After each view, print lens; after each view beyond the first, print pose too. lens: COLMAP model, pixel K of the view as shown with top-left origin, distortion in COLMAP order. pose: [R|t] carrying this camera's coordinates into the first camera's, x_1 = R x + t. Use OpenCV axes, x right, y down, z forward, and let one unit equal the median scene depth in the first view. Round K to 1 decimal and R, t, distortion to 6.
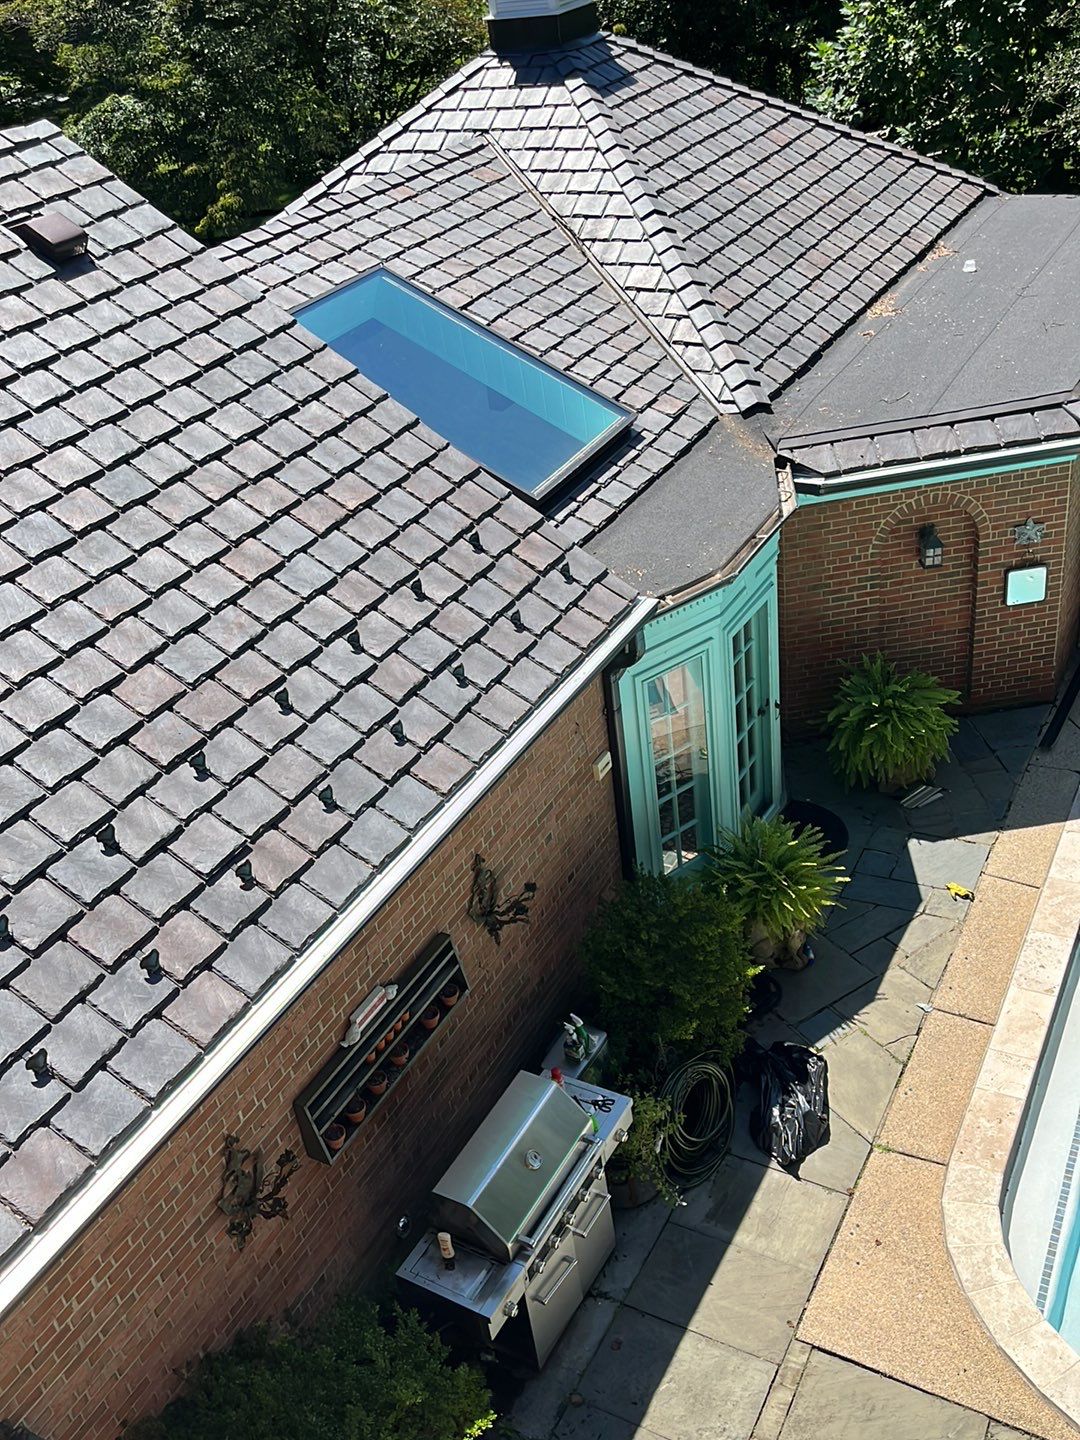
lens RADIAL K [[1417.4, 0, 540.0], [0, 1417.4, 720.0], [0, 0, 1]] dist [0.031287, 0.003574]
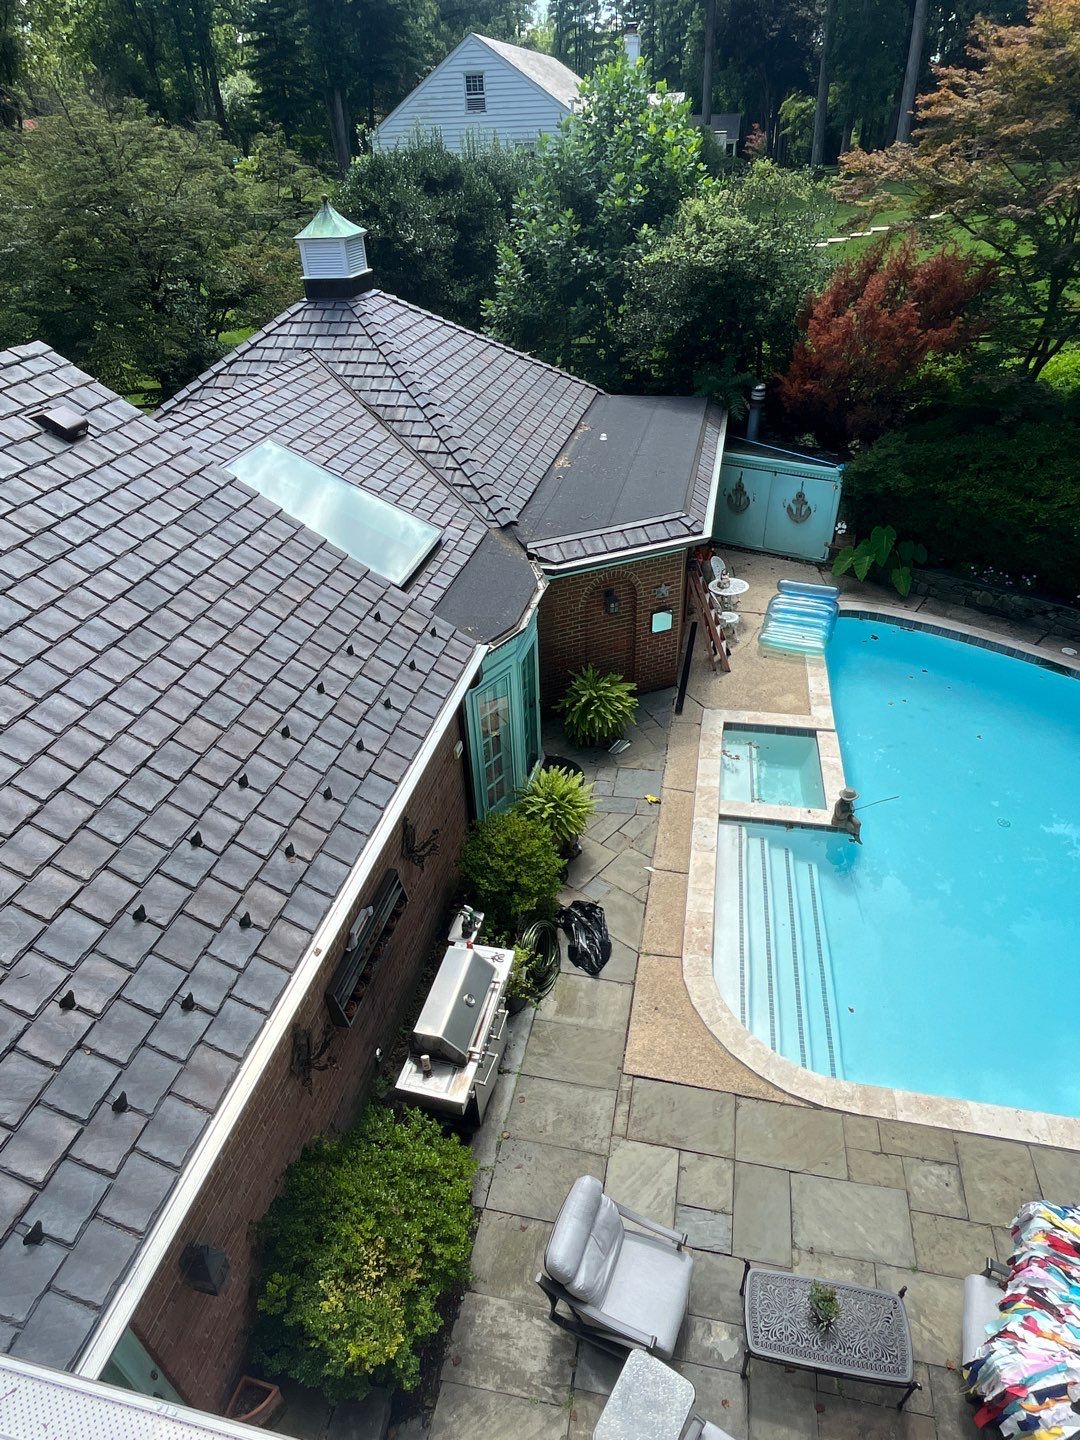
lens RADIAL K [[854.4, 0, 543.4], [0, 854.4, 712.3], [0, 0, 1]] dist [0.000732, -0.001086]
pose [[0.955776, -0.086796, 0.280997, -0.111667], [0.082192, 0.996219, 0.028152, -0.025149], [-0.282378, -0.003812, 0.959296, 0.027830]]
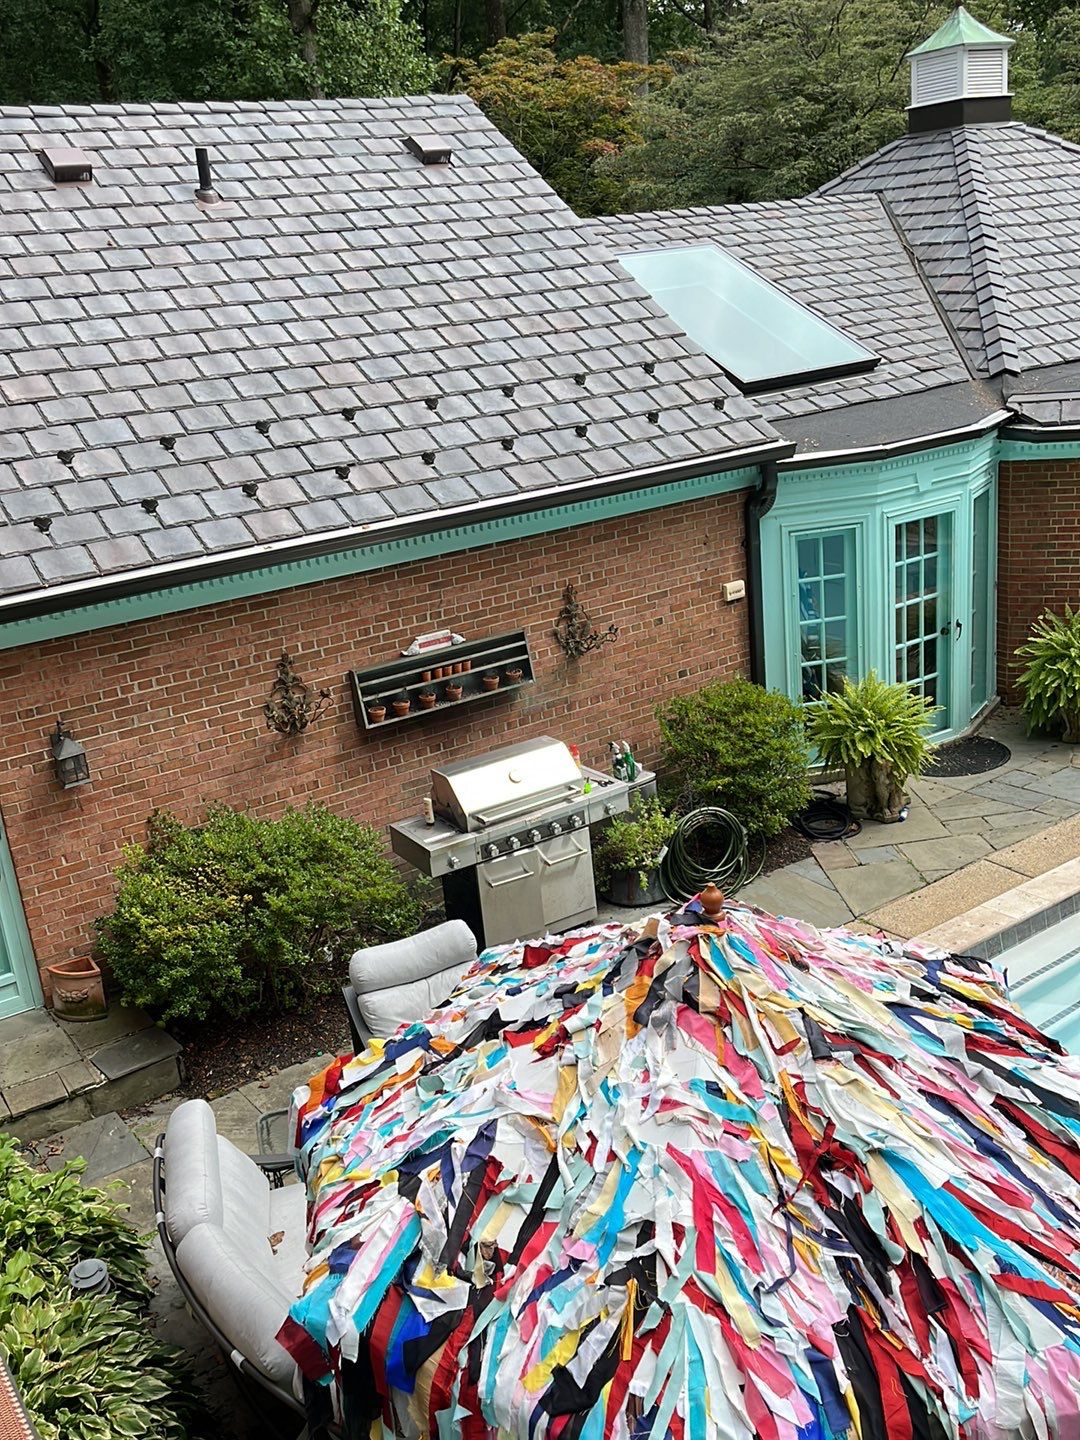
lens RADIAL K [[1417.4, 0, 540.0], [0, 1417.4, 720.0], [0, 0, 1]] dist [0.031287, 0.003574]
pose [[0.889551, 0.177828, -0.420803, 0.345756], [-0.252272, 0.959160, -0.127953, 0.272804], [0.380864, 0.219977, 0.898083, -0.075352]]
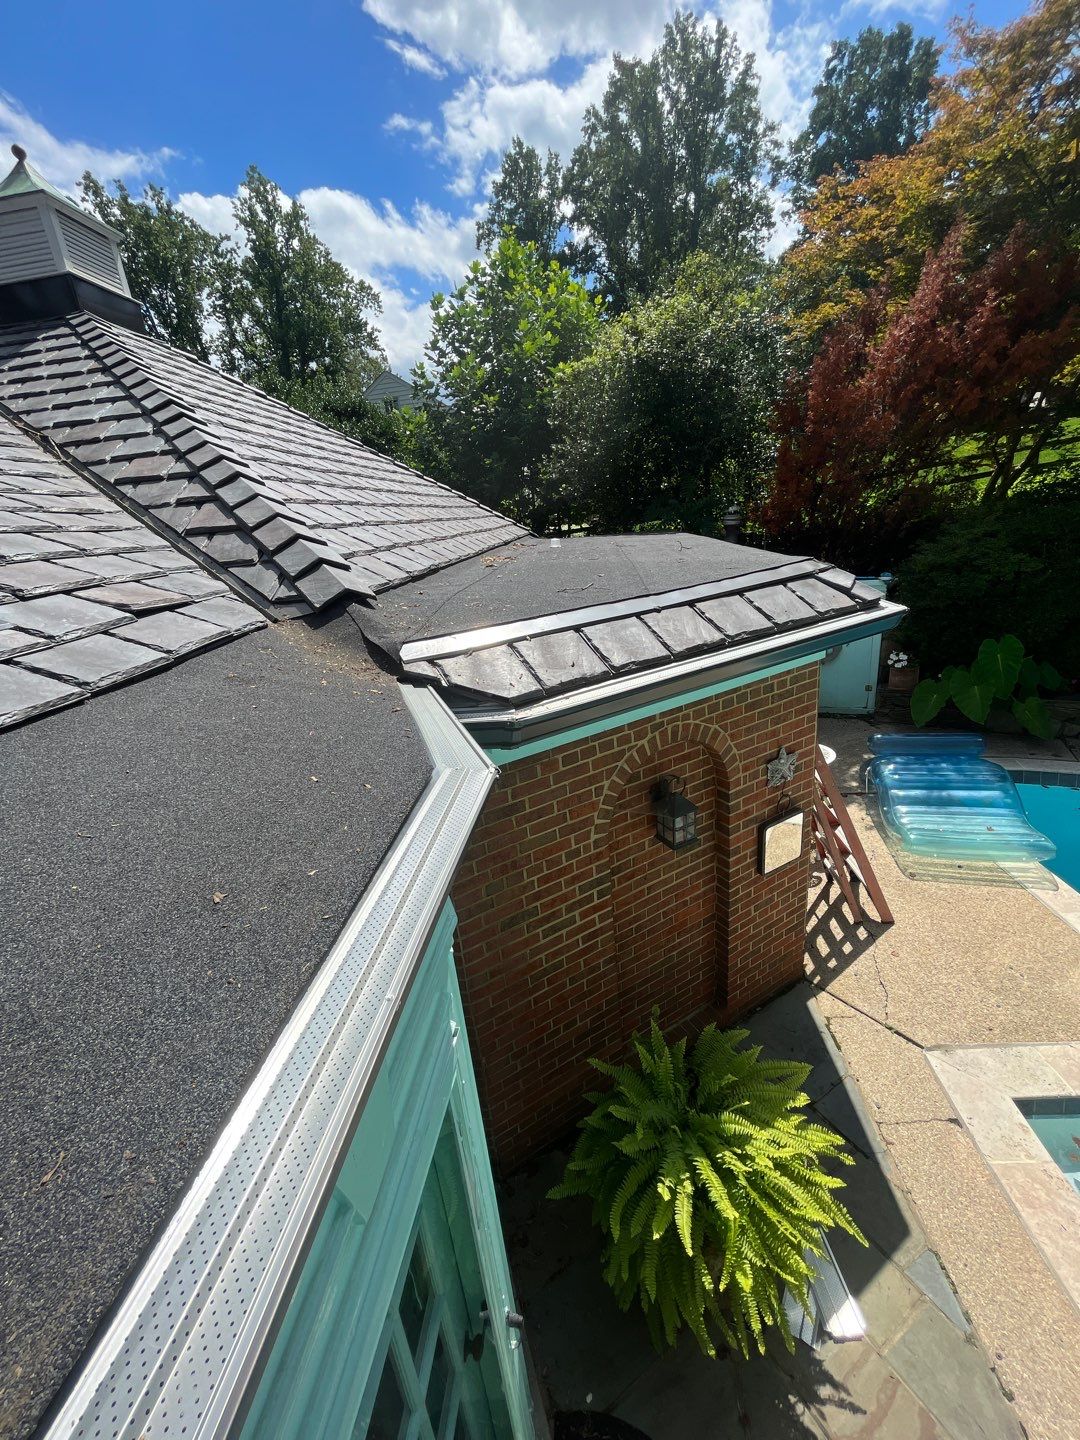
lens RADIAL K [[576.4, 0, 532.8], [0, 576.4, 720.3], [0, 0, 1]] dist [0.002115, 0.000094]
pose [[0.918510, -0.111847, 0.379250, 0.130764], [0.208575, 0.951911, -0.224415, -0.120162], [-0.335912, 0.285229, 0.897668, 0.807692]]
